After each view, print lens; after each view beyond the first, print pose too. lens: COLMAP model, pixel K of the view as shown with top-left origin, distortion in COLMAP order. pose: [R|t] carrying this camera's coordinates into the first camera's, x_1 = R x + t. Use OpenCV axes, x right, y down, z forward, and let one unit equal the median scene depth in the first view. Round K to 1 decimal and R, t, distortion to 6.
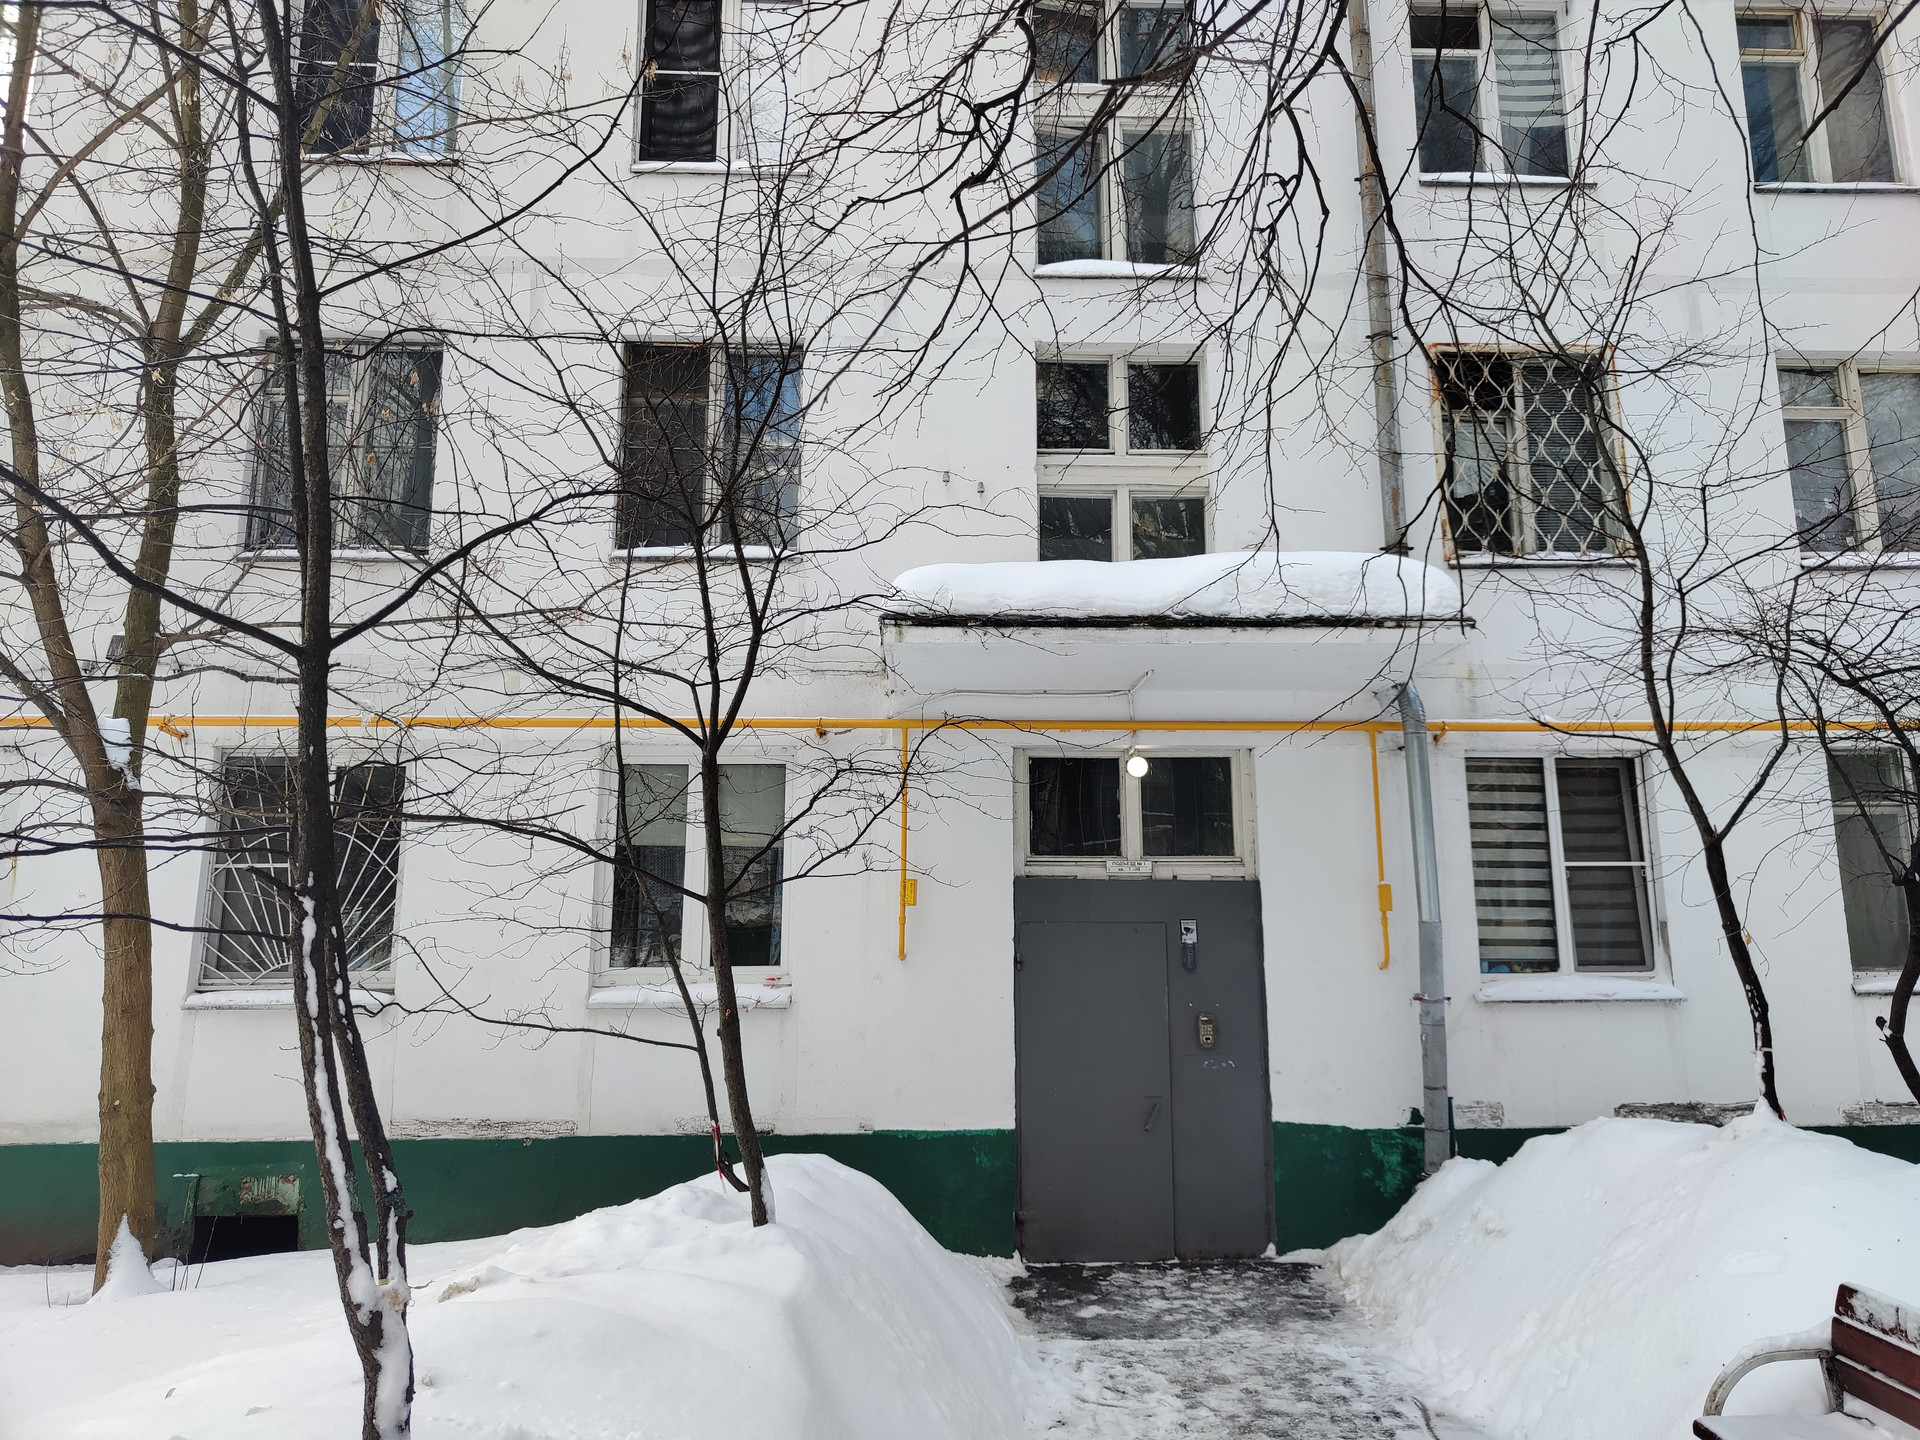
lens RADIAL K [[1322.8, 0, 960.0], [0, 1322.8, 720.0], [0, 0, 1]] dist [0.002176, 0.000977]
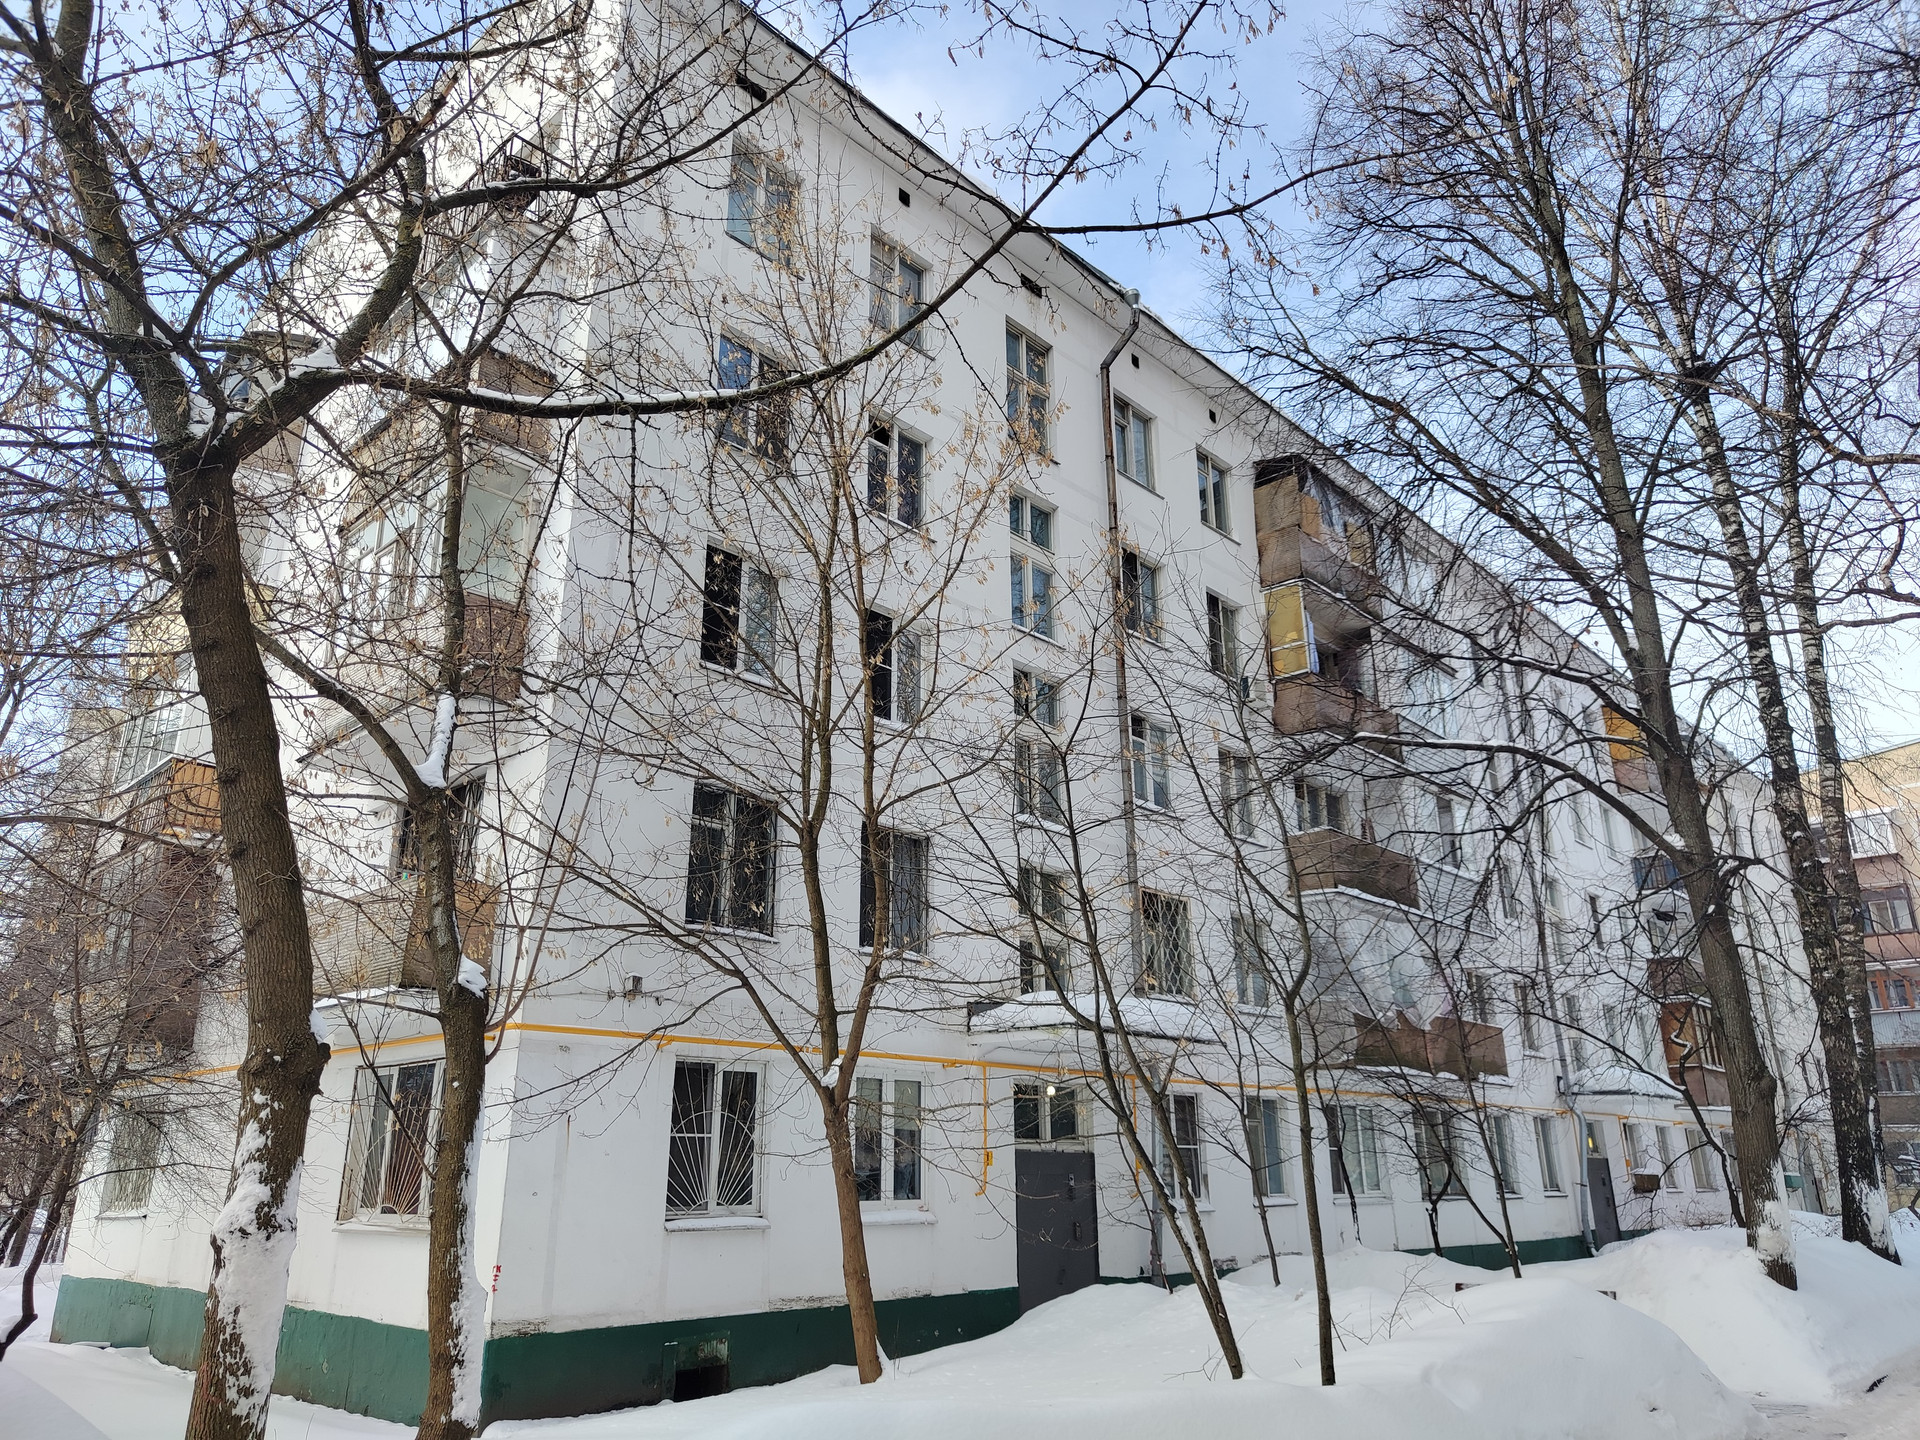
lens RADIAL K [[1322.8, 0, 960.0], [0, 1322.8, 720.0], [0, 0, 1]] dist [0.002176, 0.000977]
pose [[0.711402, 0.232518, 0.663207, -1.500272], [-0.131460, 0.971053, -0.199435, -0.097720], [-0.690381, 0.054693, 0.721376, -0.379860]]
